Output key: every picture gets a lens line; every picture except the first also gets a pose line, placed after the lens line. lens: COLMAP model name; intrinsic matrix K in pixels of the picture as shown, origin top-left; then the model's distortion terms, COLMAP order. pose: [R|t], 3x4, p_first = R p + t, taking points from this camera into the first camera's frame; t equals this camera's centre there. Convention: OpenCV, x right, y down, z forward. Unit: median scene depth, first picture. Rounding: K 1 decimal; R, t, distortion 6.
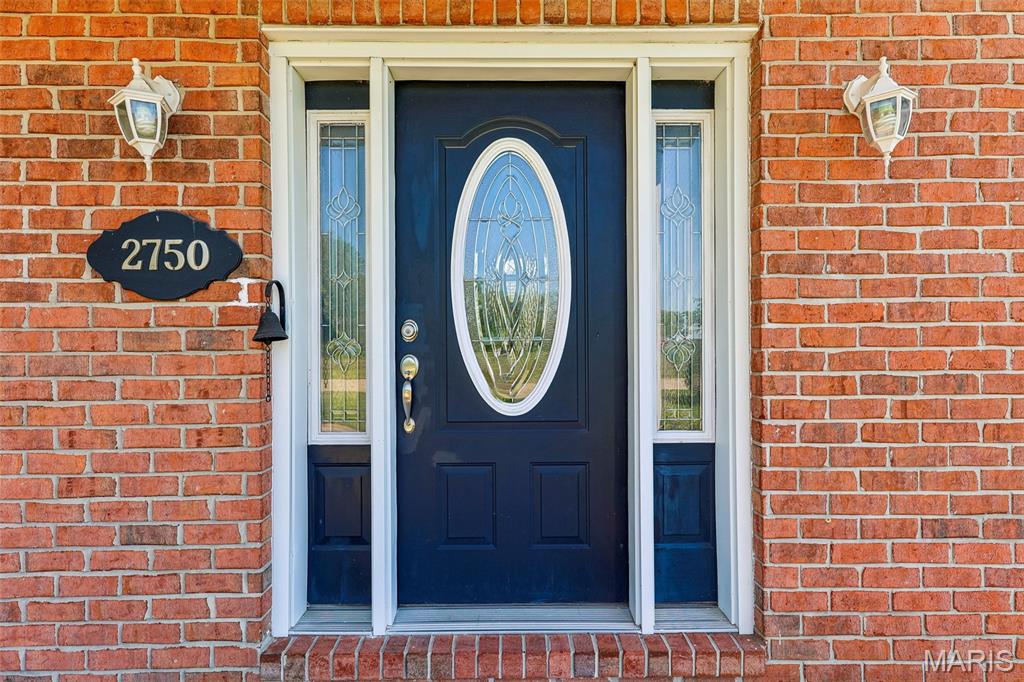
lens RADIAL K [[572.9, 0, 512.0], [0, 572.9, 341.0], [0, 0, 1]] dist [0.002972, -0.000281]
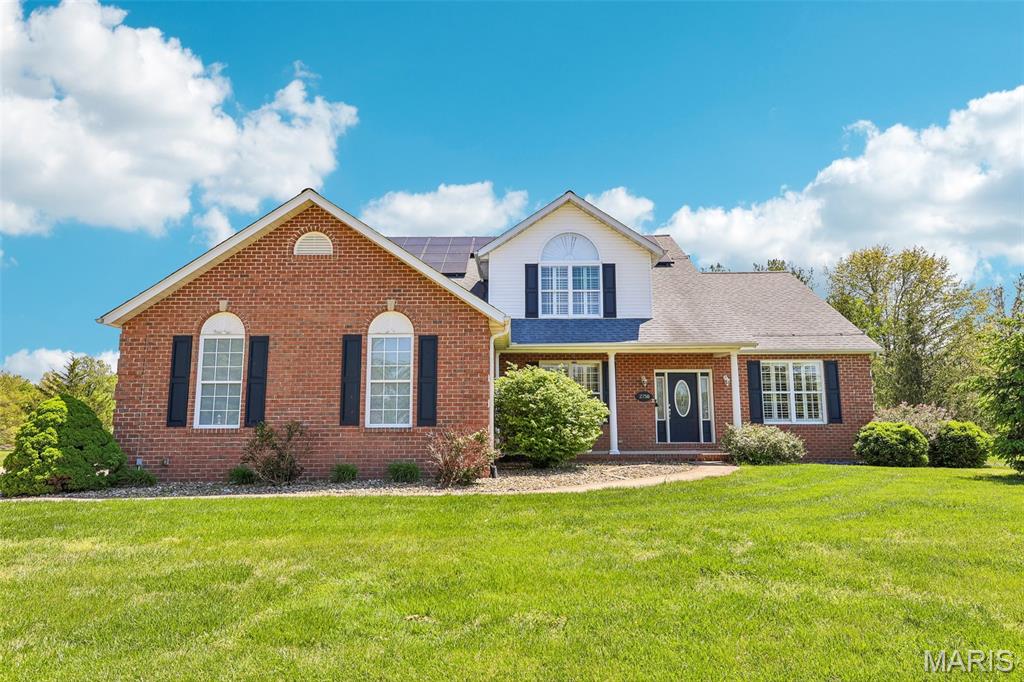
lens RADIAL K [[613.9, 0, 512.0], [0, 613.9, 341.0], [0, 0, 1]] dist [-0.000585, 0.000649]
pose [[0.999835, -0.000951, -0.018127, -2.159068], [-0.001438, 0.991341, -0.131304, 0.211639], [0.018095, 0.131308, 0.991176, -7.360370]]
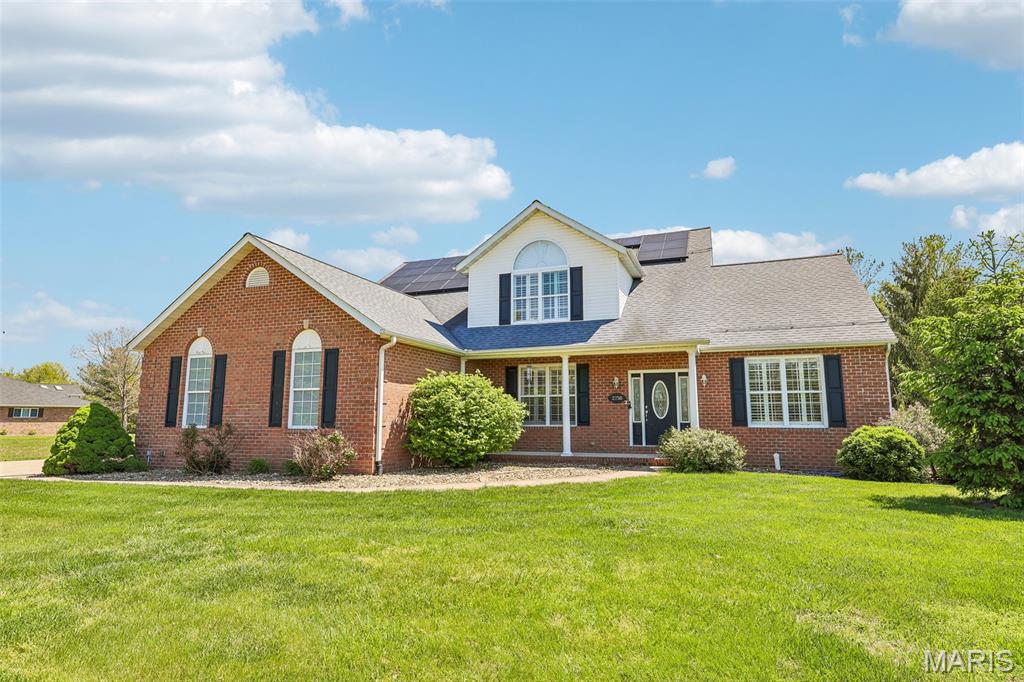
lens RADIAL K [[572.9, 0, 512.0], [0, 572.9, 341.0], [0, 0, 1]] dist [0.002972, -0.000281]
pose [[0.927798, -0.045665, -0.370278, 1.002269], [-0.005147, 0.990820, -0.135089, 0.146448], [0.373048, 0.127241, 0.919046, -6.645922]]
